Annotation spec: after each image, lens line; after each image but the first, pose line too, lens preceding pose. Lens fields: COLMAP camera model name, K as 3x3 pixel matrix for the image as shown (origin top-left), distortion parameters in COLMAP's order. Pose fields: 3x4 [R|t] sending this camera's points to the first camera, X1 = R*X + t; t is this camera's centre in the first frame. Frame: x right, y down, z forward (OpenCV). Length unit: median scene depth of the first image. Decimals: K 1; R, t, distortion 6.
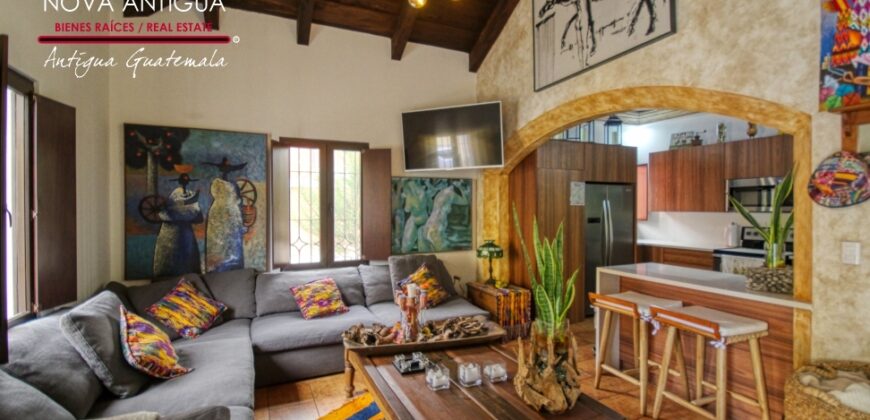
lens RADIAL K [[405.8, 0, 435.0], [0, 405.8, 210.0], [0, 0, 1]] dist [0.003601, -0.013848]
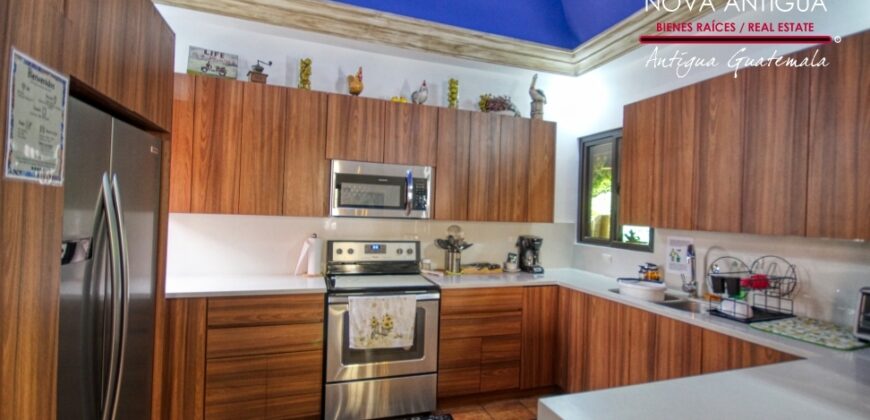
lens RADIAL K [[405.8, 0, 435.0], [0, 405.8, 210.0], [0, 0, 1]] dist [0.003601, -0.013848]
pose [[0.094447, 0.011213, 0.995467, 0.167219], [-0.024281, 0.999665, -0.008956, -0.002112], [-0.995234, -0.023325, 0.094688, 0.752631]]
